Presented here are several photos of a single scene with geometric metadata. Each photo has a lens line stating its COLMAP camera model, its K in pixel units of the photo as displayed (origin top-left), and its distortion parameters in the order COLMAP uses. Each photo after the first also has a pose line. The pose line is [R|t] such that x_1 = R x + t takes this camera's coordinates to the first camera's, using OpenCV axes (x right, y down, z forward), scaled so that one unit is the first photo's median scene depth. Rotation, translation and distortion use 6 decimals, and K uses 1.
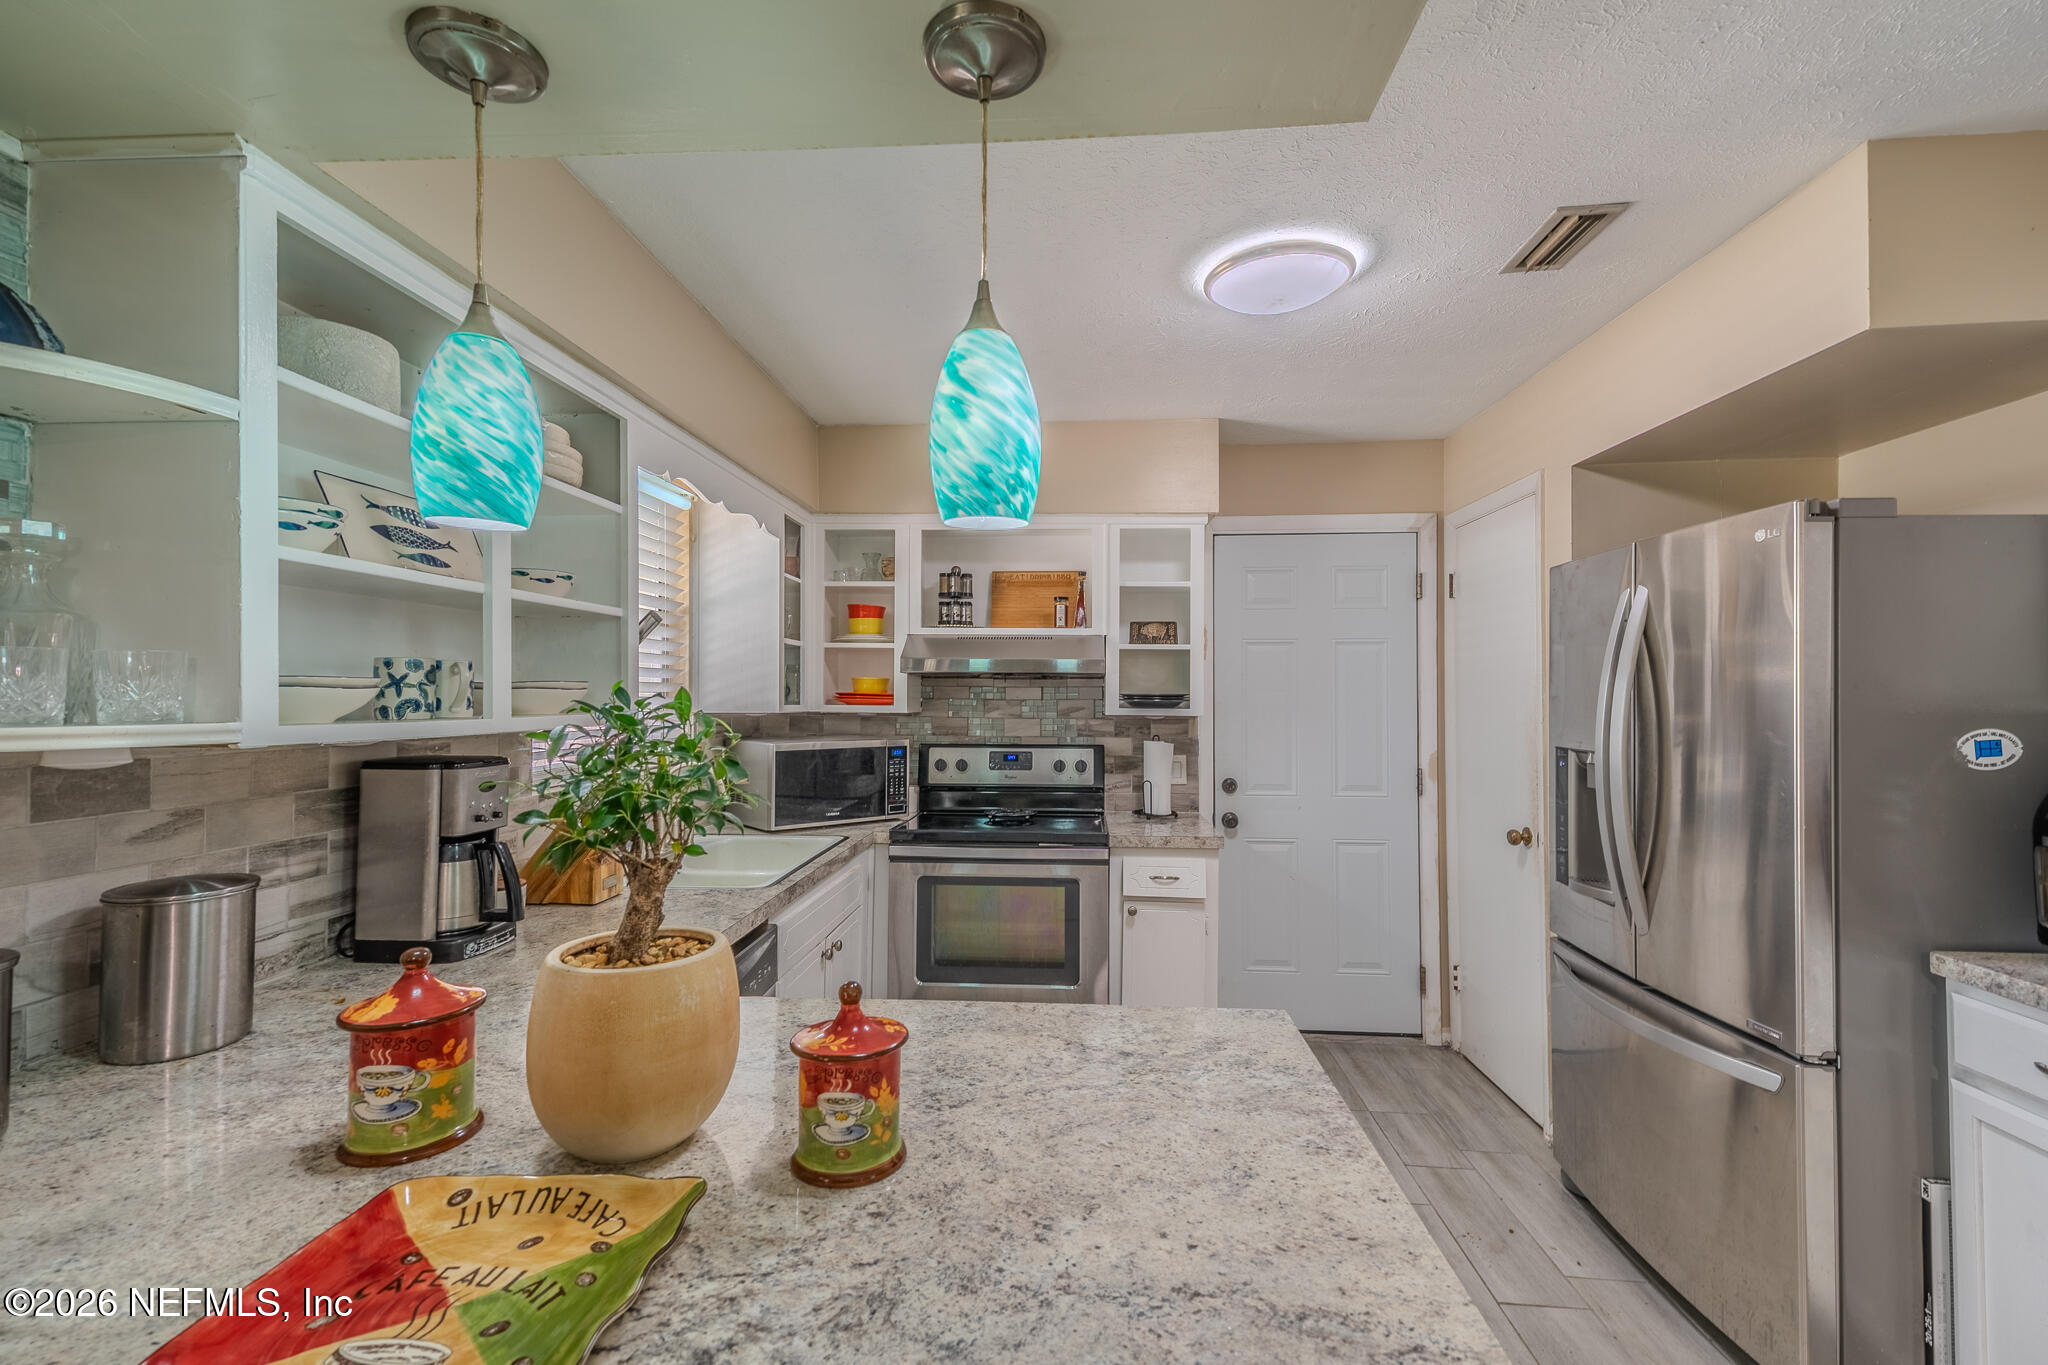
lens RADIAL K [[898.3, 0, 1020.1], [0, 898.3, 683.1], [0, 0, 1]] dist [0.048838, -0.013918]
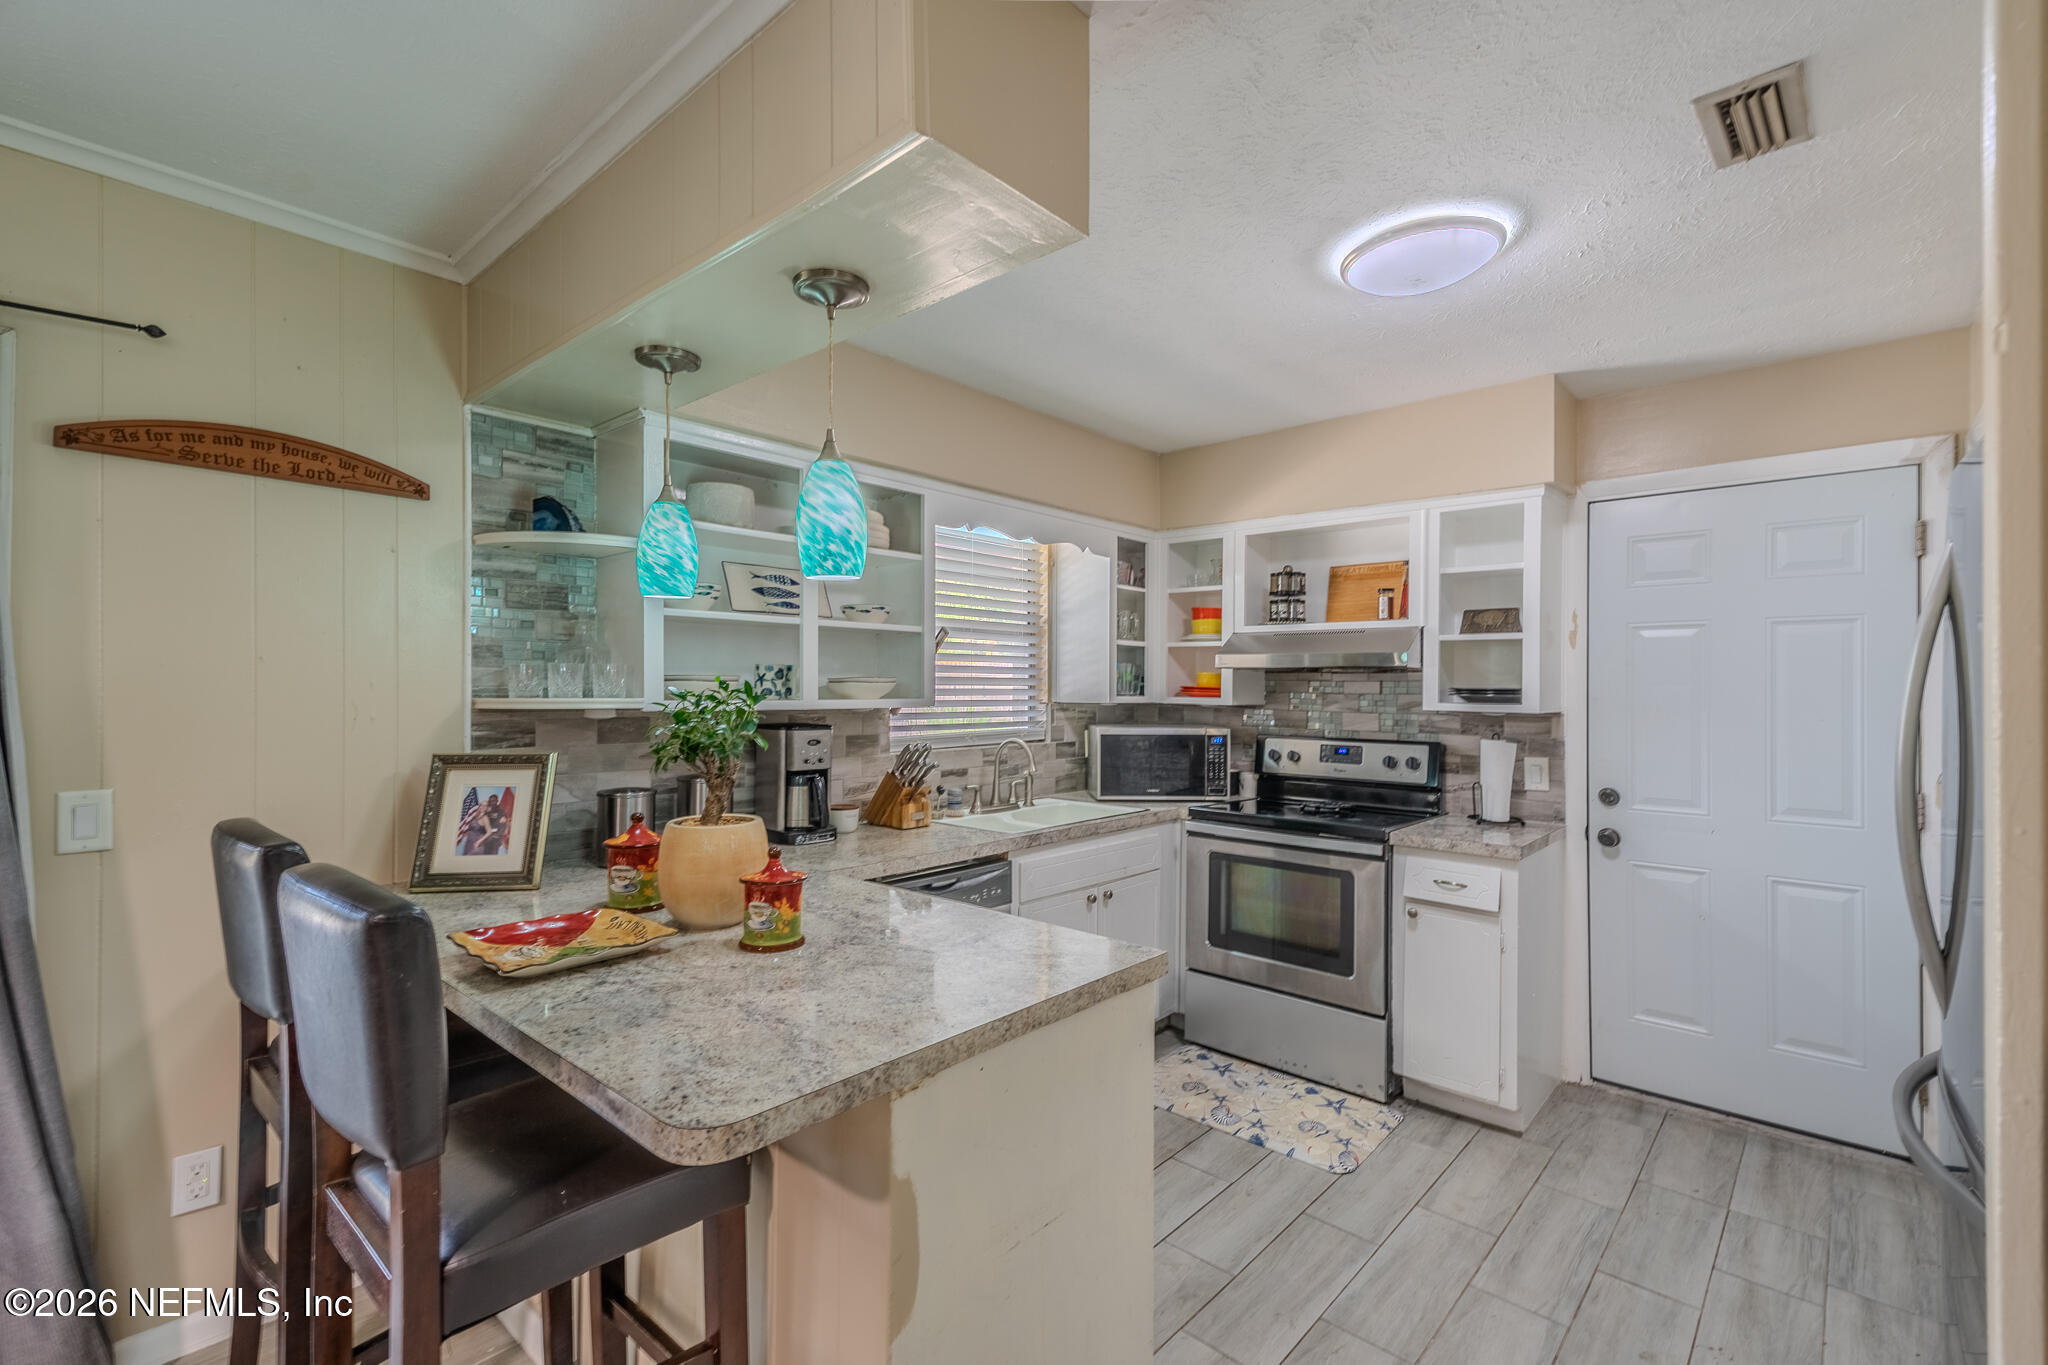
lens RADIAL K [[898.3, 0, 1020.1], [0, 898.3, 683.1], [0, 0, 1]] dist [0.048838, -0.013918]
pose [[0.790242, -0.000914, -0.612795, 0.348035], [0.003951, 0.999986, 0.003604, 0.001824], [0.612782, -0.005269, 0.790234, -0.020635]]
